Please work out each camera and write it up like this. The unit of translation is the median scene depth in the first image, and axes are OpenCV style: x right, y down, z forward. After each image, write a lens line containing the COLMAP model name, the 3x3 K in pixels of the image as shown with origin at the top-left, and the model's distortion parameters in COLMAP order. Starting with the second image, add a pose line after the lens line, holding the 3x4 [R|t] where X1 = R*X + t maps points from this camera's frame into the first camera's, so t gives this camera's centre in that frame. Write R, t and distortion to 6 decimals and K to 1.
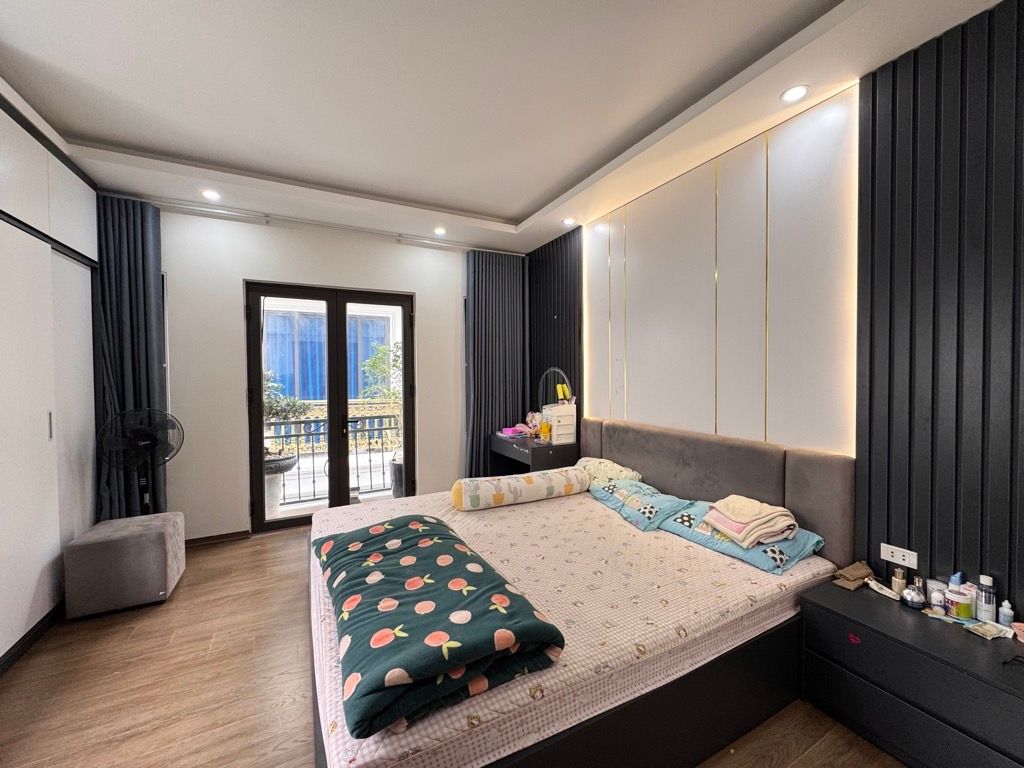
lens RADIAL K [[408.1, 0, 513.0], [0, 408.1, 383.8], [0, 0, 1]] dist [-0.004035, 0.000602]
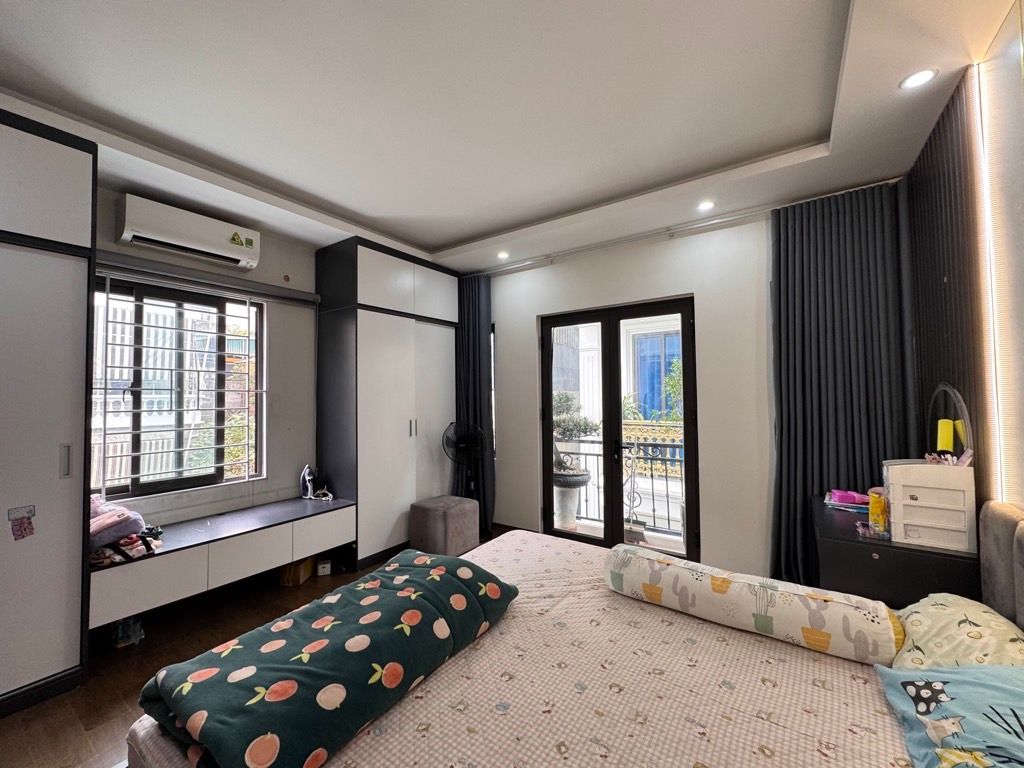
lens RADIAL K [[408.1, 0, 511.0], [0, 408.1, 383.4], [0, 0, 1]] dist [-0.004035, 0.000602]
pose [[0.465666, -0.022881, -0.884665, 0.455147], [-0.015647, 0.999297, -0.034083, -0.025096], [0.884822, 0.029714, 0.464980, 0.512998]]
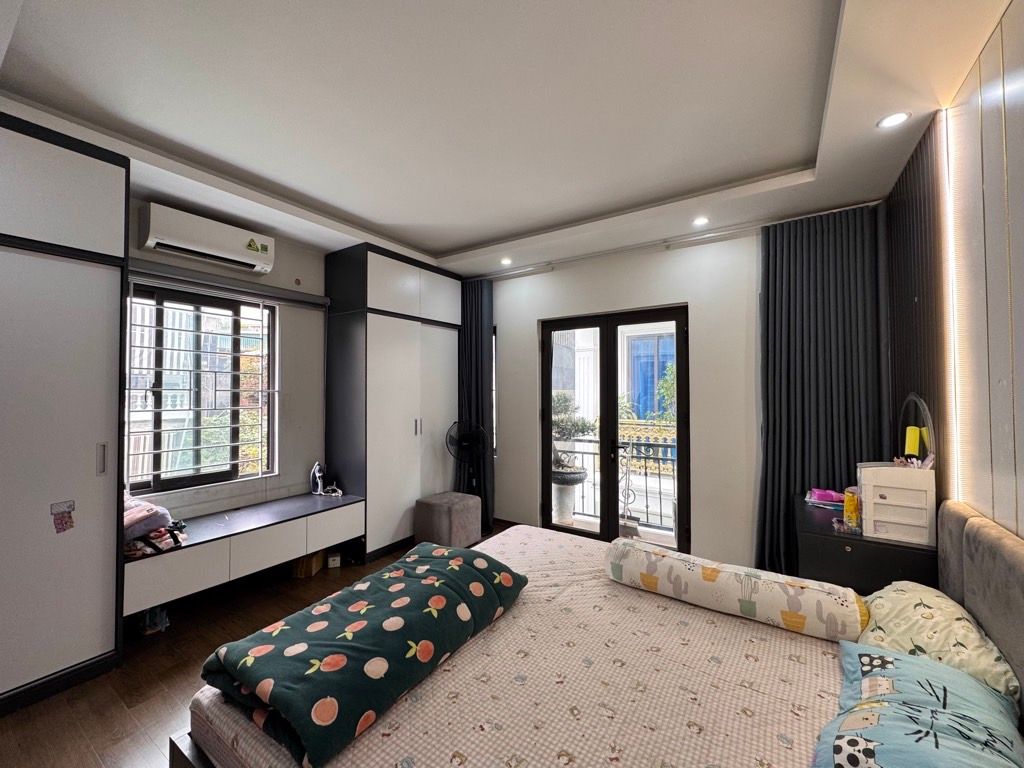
lens RADIAL K [[408.1, 0, 511.2], [0, 408.1, 383.7], [0, 0, 1]] dist [-0.004035, 0.000602]
pose [[0.483448, -0.008772, -0.875329, 0.494078], [-0.024601, 0.999419, -0.023603, -0.043763], [0.875028, 0.032945, 0.482951, 0.450582]]
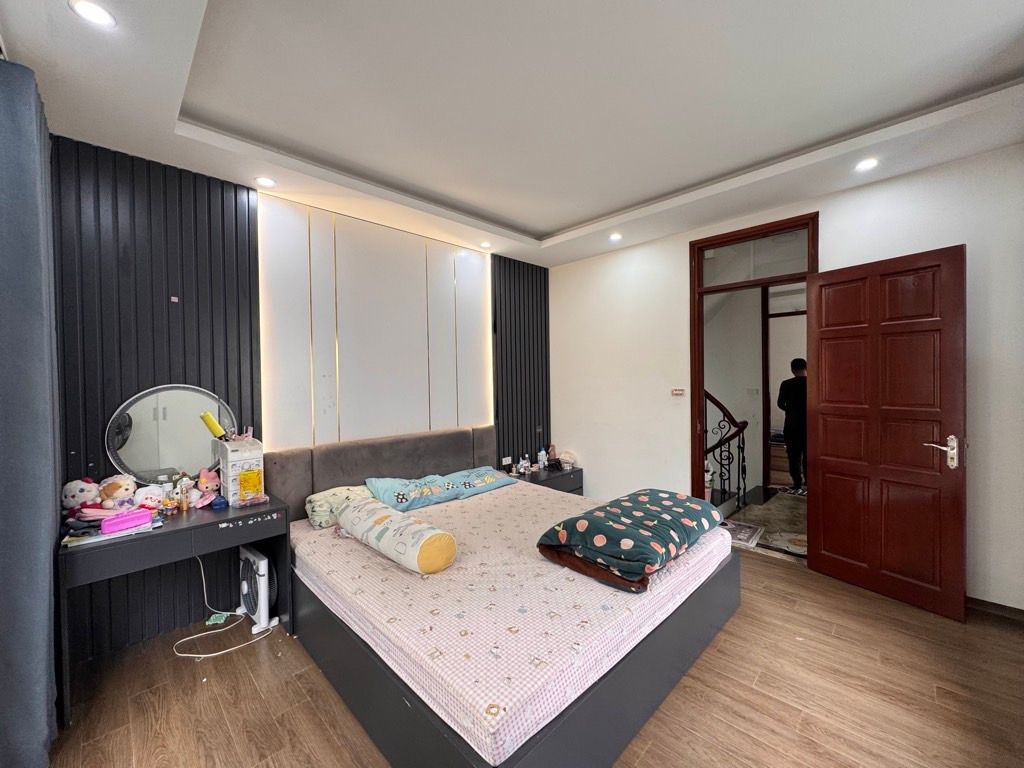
lens RADIAL K [[408.1, 0, 513.2], [0, 408.1, 384.0], [0, 0, 1]] dist [-0.004035, 0.000602]
pose [[-0.296740, -0.001042, 0.954958, -0.938132], [0.045086, 0.998869, 0.015099, -0.046209], [-0.953894, 0.047535, -0.296357, 1.131443]]
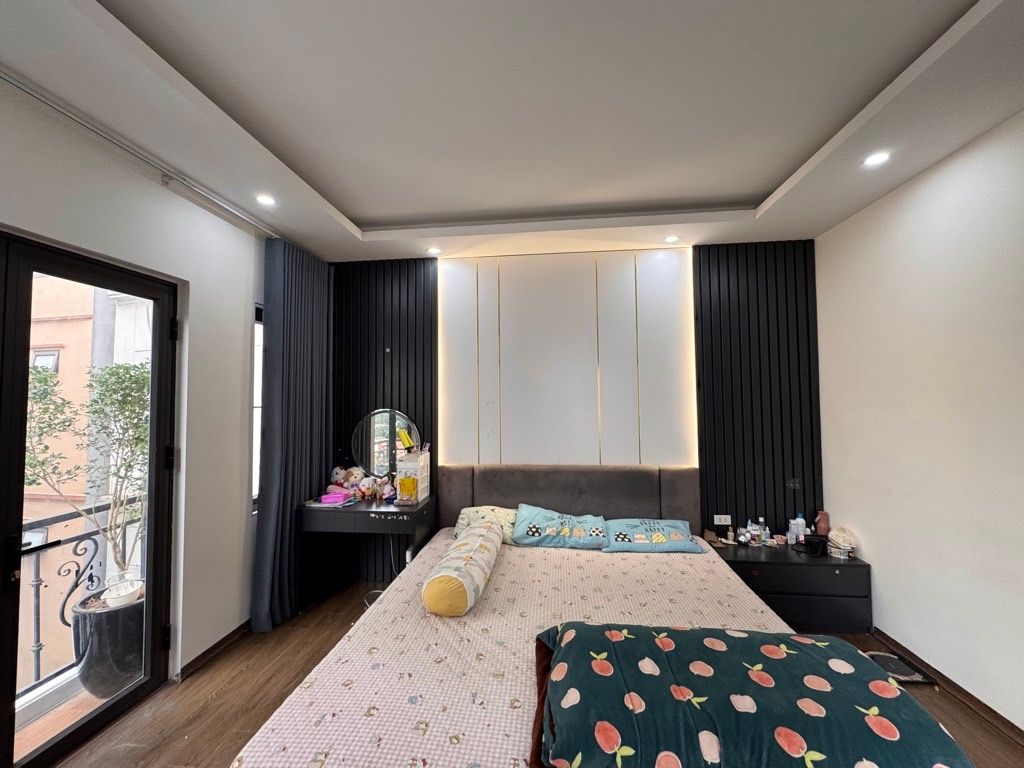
lens RADIAL K [[408.1, 0, 511.3], [0, 408.1, 385.3], [0, 0, 1]] dist [-0.004035, 0.000602]
pose [[0.555369, 0.029790, 0.831070, -0.714325], [0.026758, 0.998201, -0.053662, -0.060772], [-0.831173, 0.052040, 0.553573, 0.513483]]
